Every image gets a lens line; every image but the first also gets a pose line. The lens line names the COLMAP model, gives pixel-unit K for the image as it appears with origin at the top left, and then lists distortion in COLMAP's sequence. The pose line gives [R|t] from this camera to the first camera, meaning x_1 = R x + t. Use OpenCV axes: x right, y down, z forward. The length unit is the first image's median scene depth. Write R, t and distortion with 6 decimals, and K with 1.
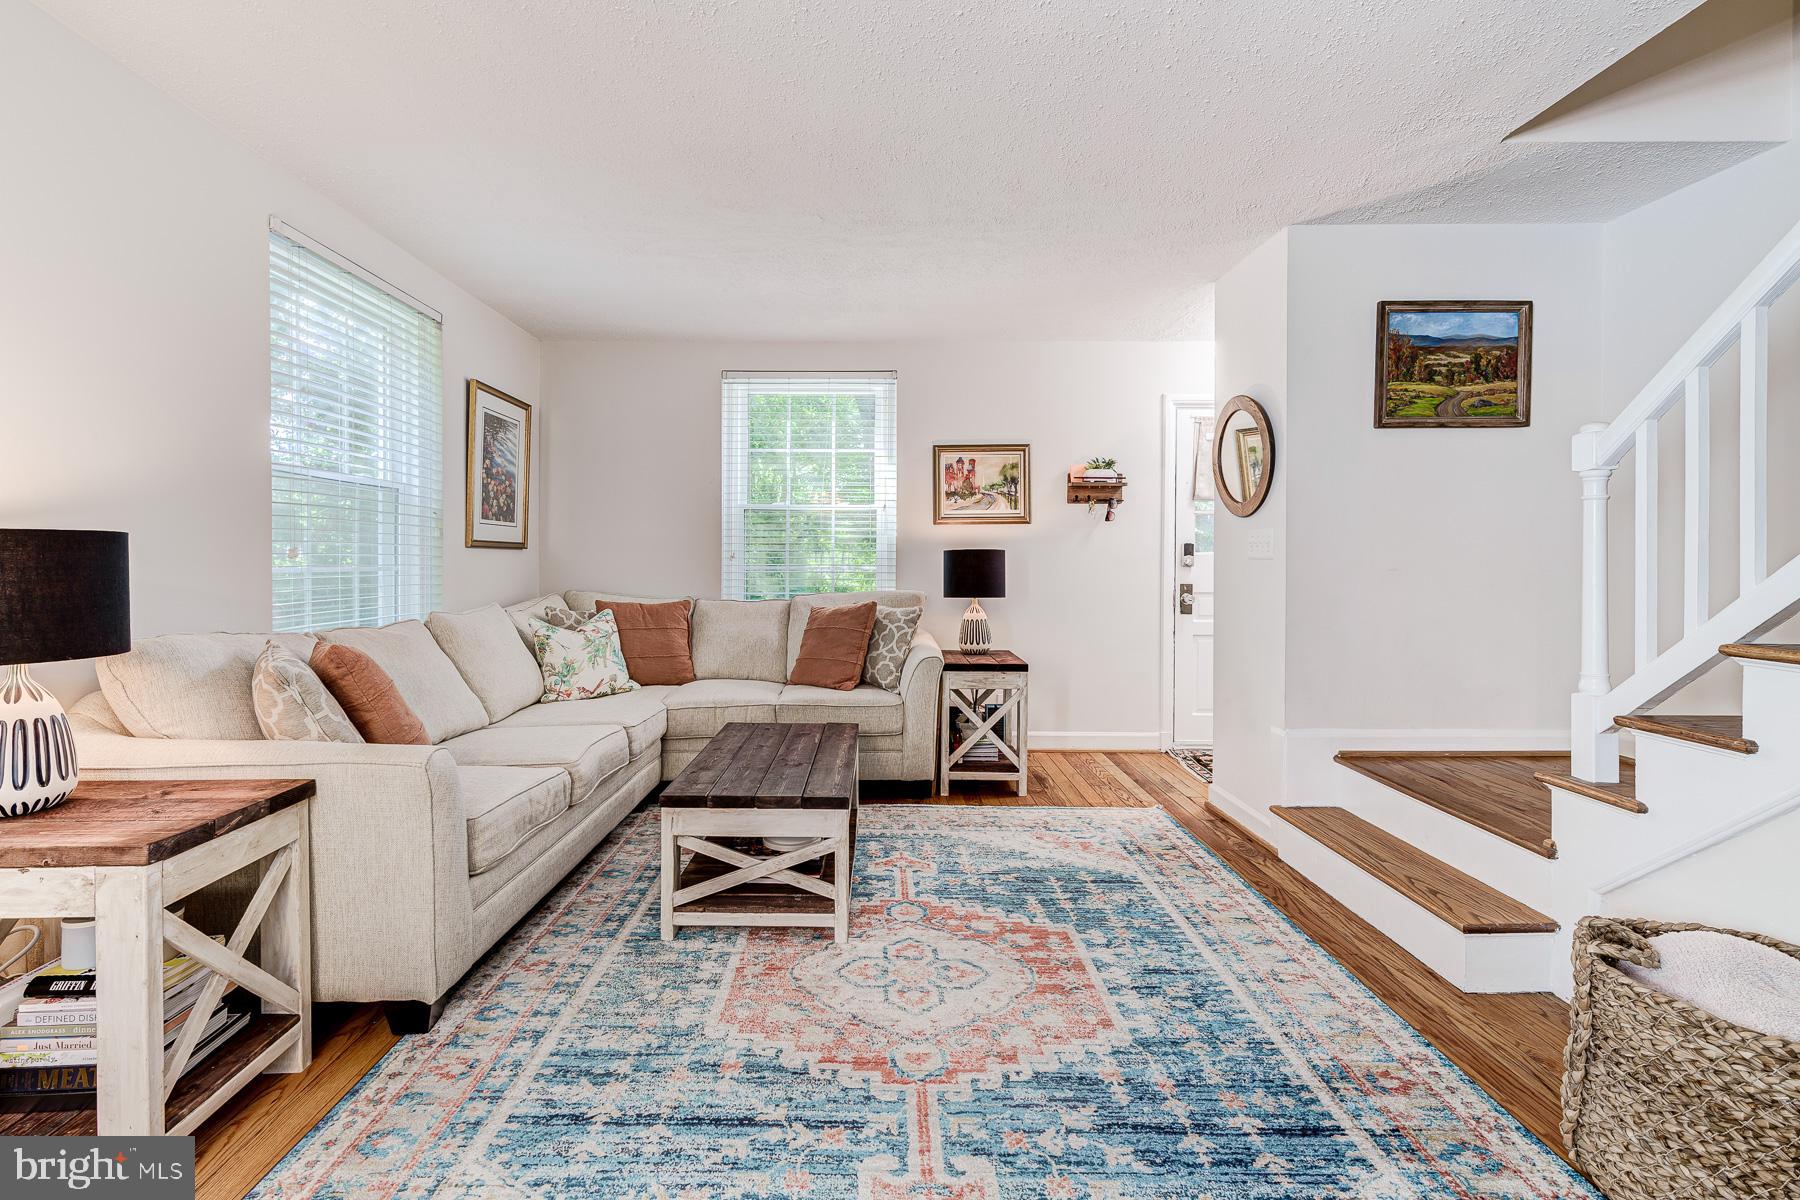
lens RADIAL K [[791.8, 0, 889.0], [0, 791.8, 562.5], [0, 0, 1]] dist [-0.000340, 0.000798]
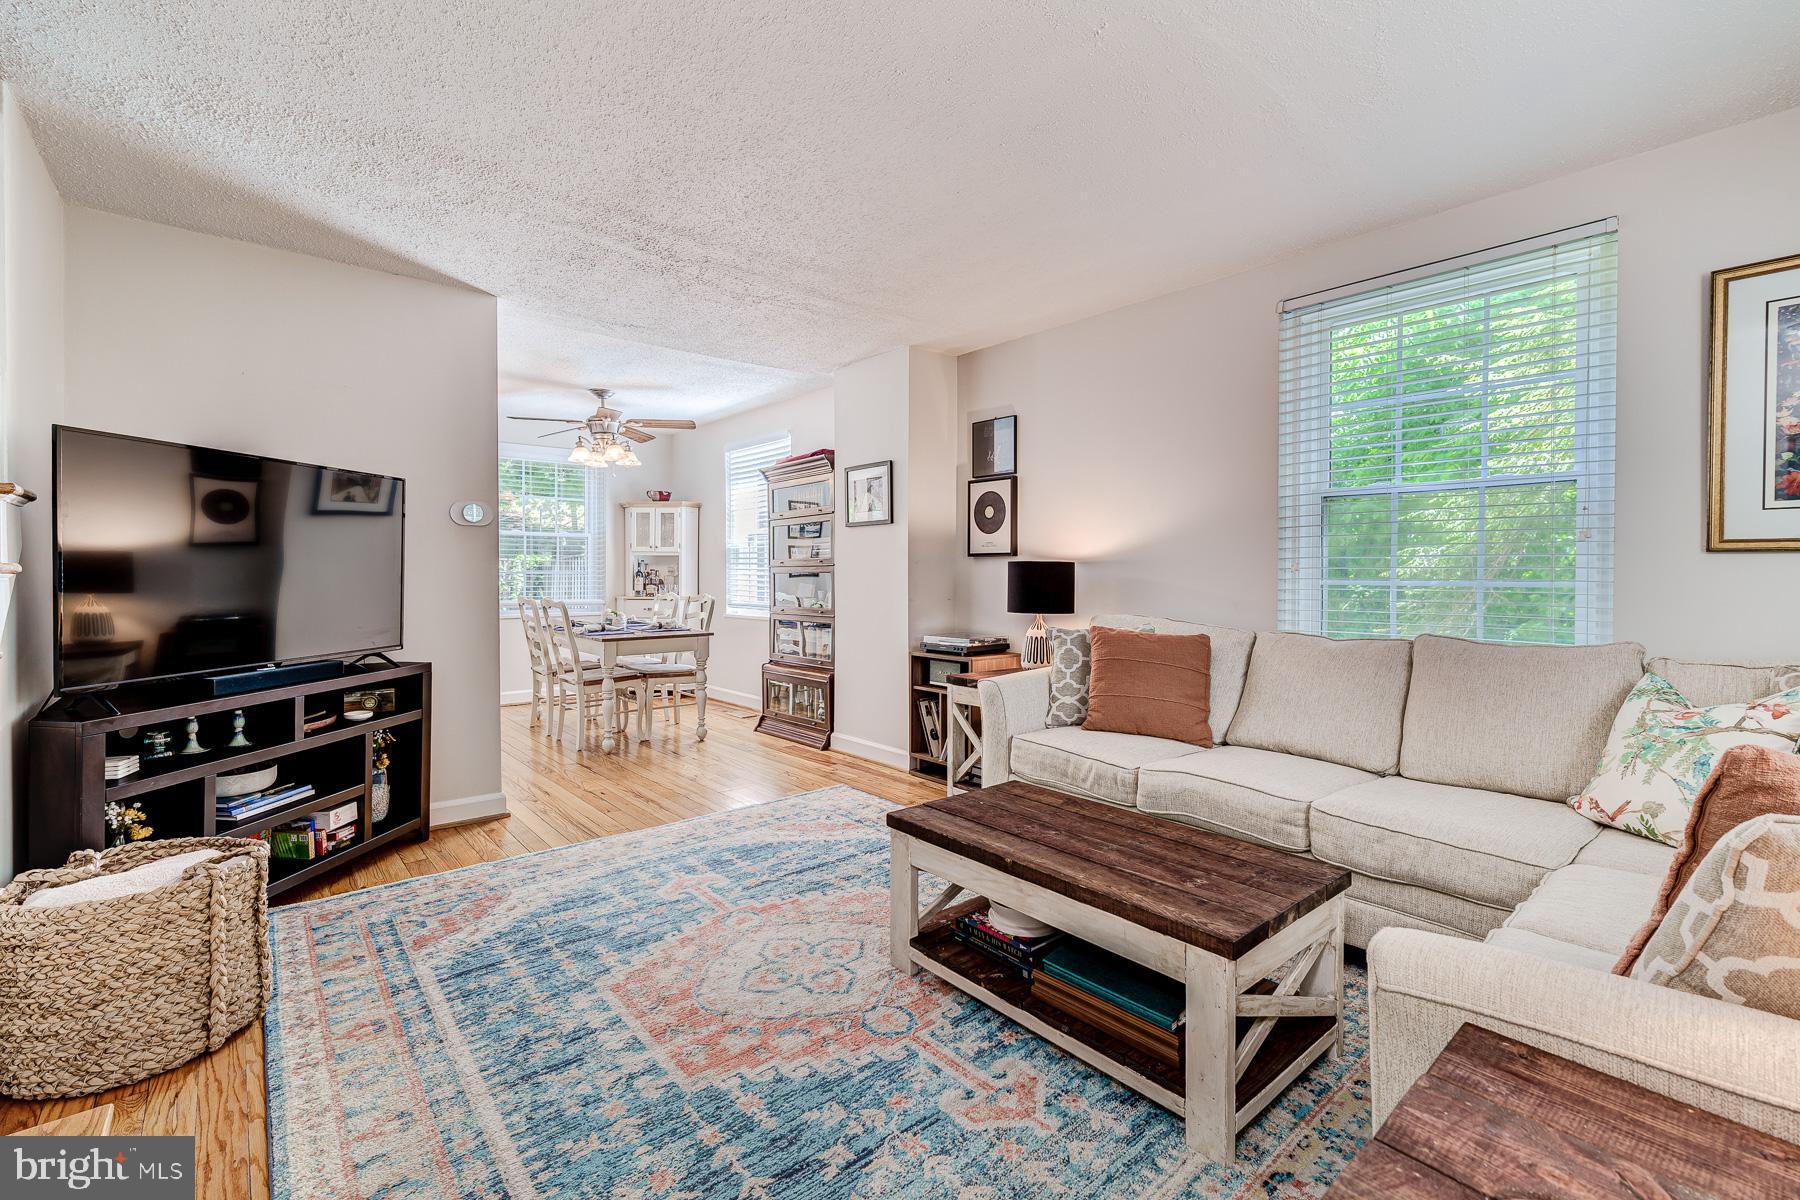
lens RADIAL K [[791.8, 0, 889.0], [0, 791.8, 562.5], [0, 0, 1]] dist [-0.000340, 0.000798]
pose [[-0.779095, -0.009487, -0.626834, 0.448607], [-0.004253, 0.999942, -0.009847, -0.007804], [0.626891, -0.005006, -0.779091, 1.390090]]
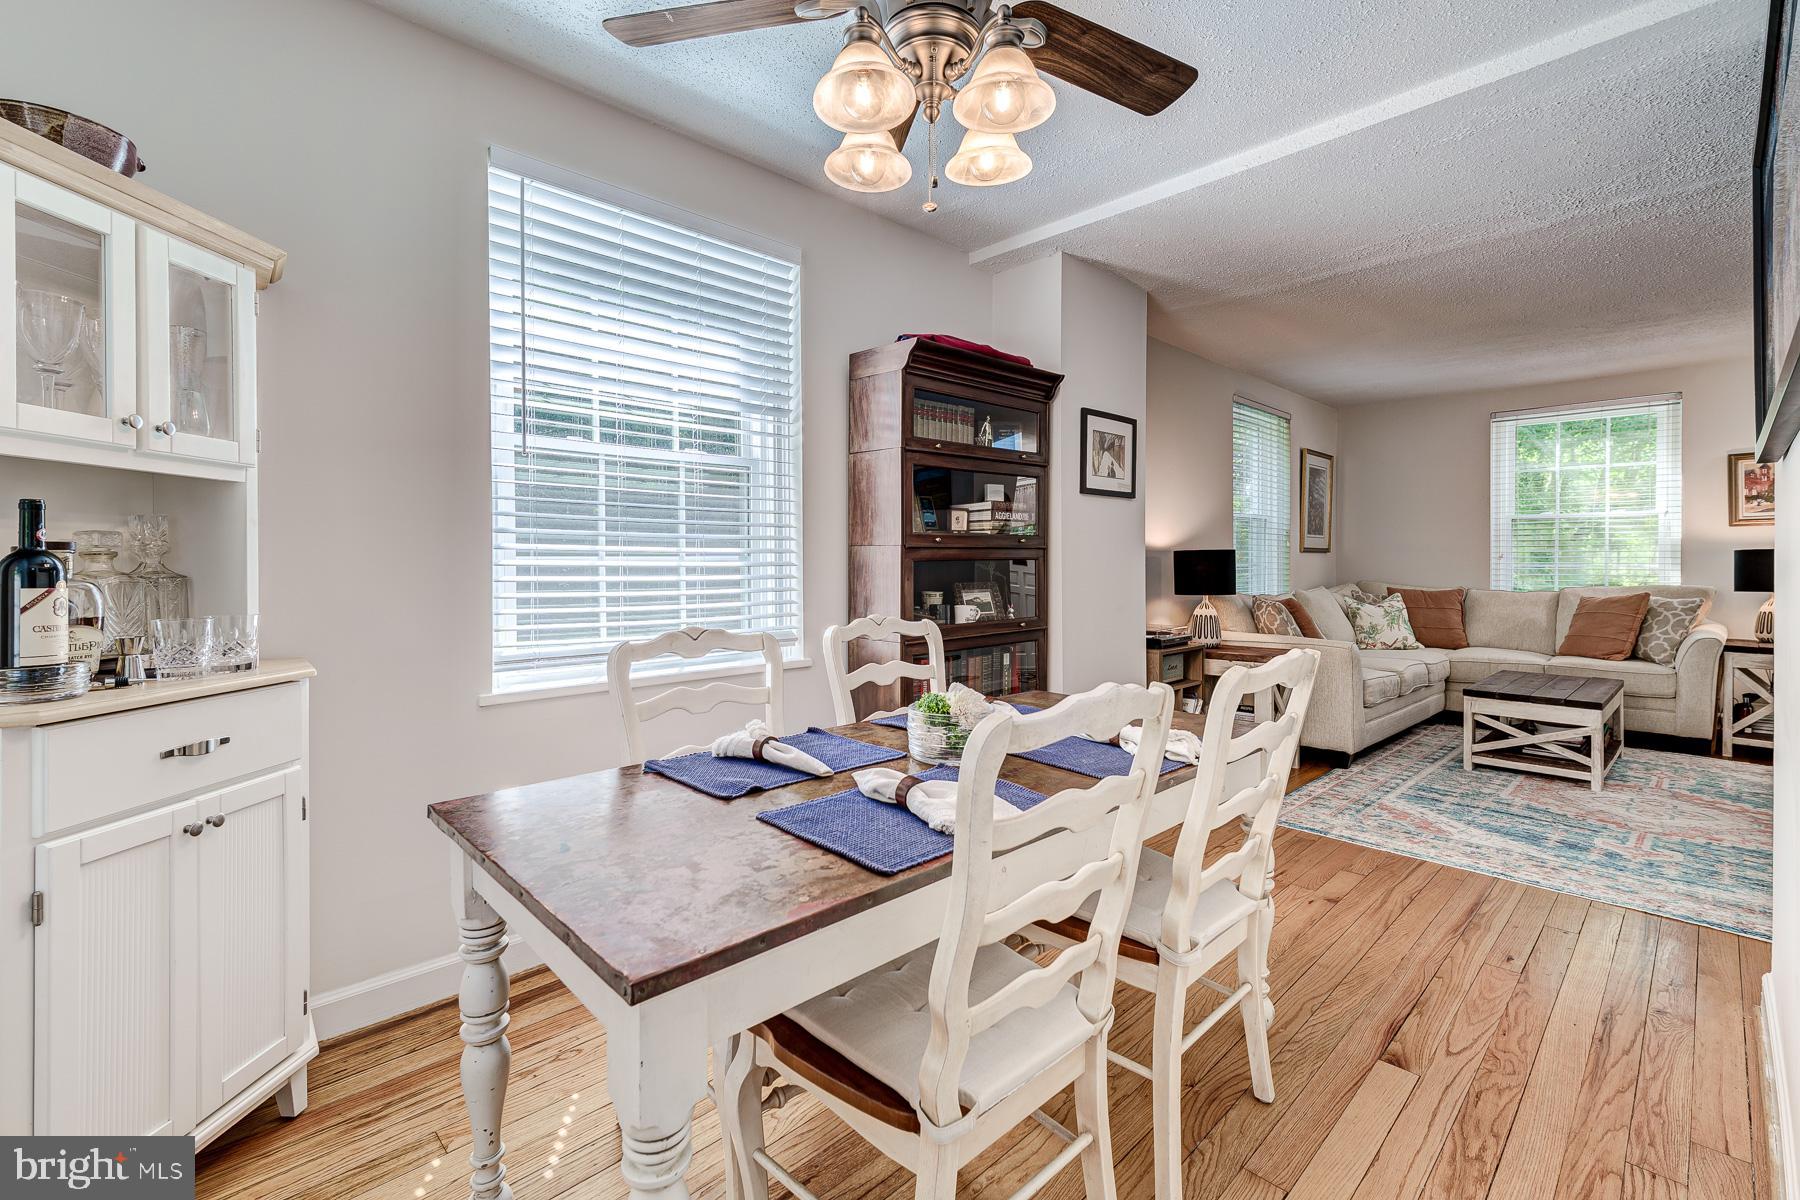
lens RADIAL K [[791.8, 0, 889.0], [0, 791.8, 562.5], [0, 0, 1]] dist [-0.000340, 0.000798]
pose [[0.673240, -0.000596, -0.739424, 0.131648], [0.000726, 1.000000, -0.000146, 0.002345], [0.739424, -0.000438, 0.673240, -0.941178]]
